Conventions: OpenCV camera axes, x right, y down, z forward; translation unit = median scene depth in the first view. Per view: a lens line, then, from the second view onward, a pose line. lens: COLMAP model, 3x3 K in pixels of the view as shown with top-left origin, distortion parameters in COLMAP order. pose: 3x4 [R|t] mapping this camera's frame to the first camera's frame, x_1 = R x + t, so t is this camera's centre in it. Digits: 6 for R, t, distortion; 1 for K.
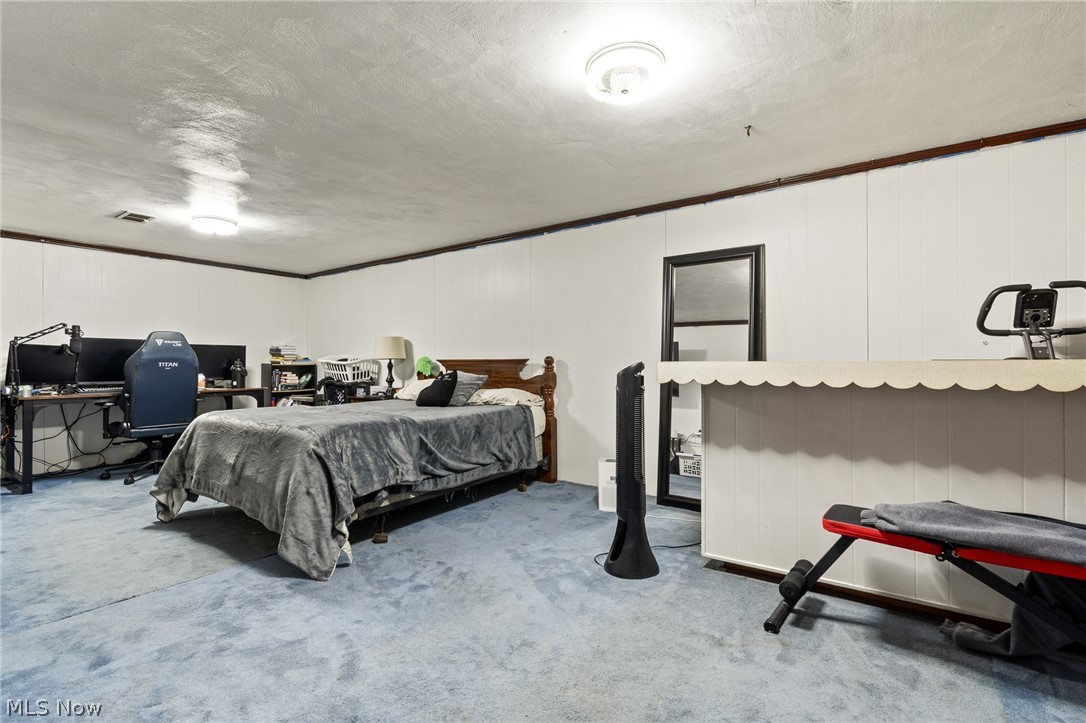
lens RADIAL K [[494.4, 0, 542.7], [0, 494.4, 361.5], [0, 0, 1]] dist [0.003594, -0.002854]
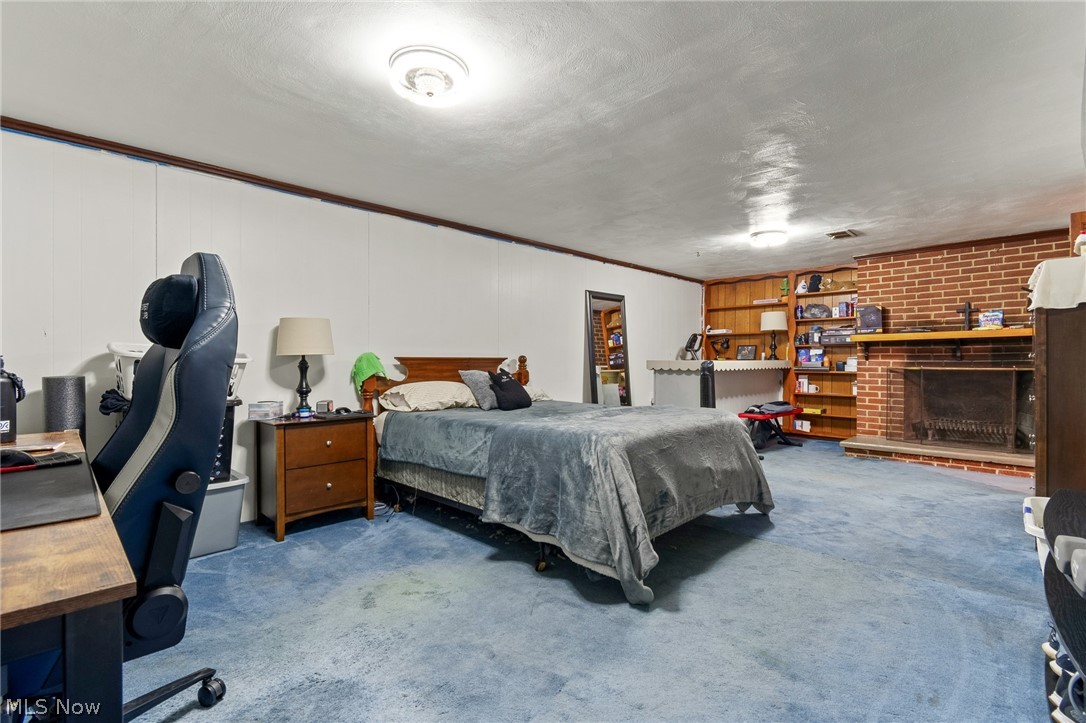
lens RADIAL K [[494.4, 0, 542.6], [0, 494.4, 363.6], [0, 0, 1]] dist [0.003594, -0.002854]
pose [[0.169127, -0.000966, 0.985594, -1.177884], [0.001741, 0.999998, 0.000681, 0.007128], [-0.985593, 0.001601, 0.169129, 0.844102]]
